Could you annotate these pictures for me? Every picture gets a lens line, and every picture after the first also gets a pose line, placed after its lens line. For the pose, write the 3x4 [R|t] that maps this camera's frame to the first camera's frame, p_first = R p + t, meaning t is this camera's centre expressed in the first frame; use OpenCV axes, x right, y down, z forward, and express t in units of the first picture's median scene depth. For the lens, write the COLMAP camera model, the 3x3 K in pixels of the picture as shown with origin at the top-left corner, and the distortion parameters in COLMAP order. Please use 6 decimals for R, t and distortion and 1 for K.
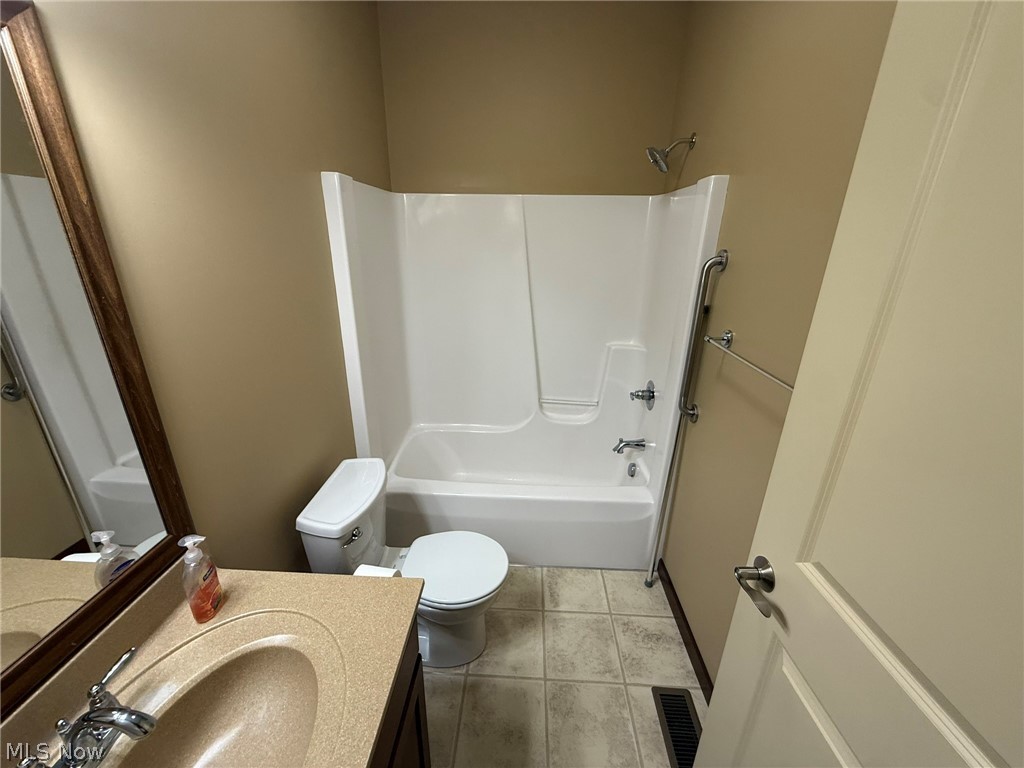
lens RADIAL K [[408.2, 0, 509.4], [0, 408.2, 383.8], [0, 0, 1]] dist [-0.001508, -0.000057]
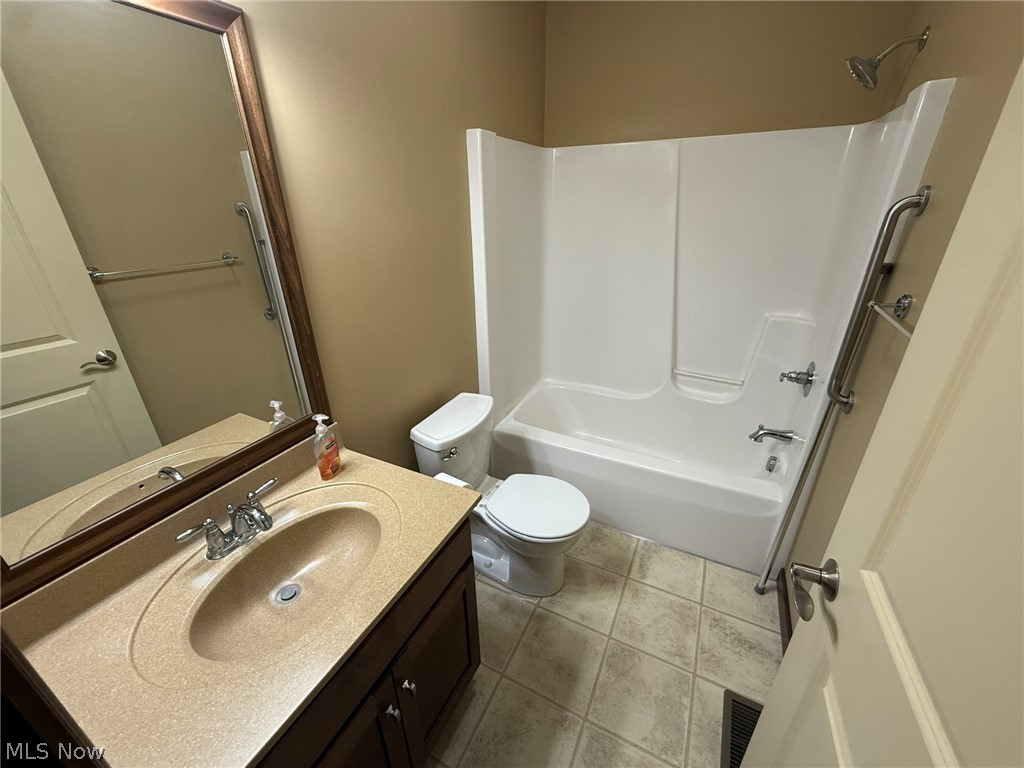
lens RADIAL K [[408.2, 0, 509.4], [0, 408.2, 383.8], [0, 0, 1]] dist [-0.001508, -0.000057]
pose [[0.911121, 0.142408, -0.386753, 0.161493], [-0.114366, 0.988914, 0.094707, 0.040268], [0.395952, -0.042058, 0.917307, 0.007001]]
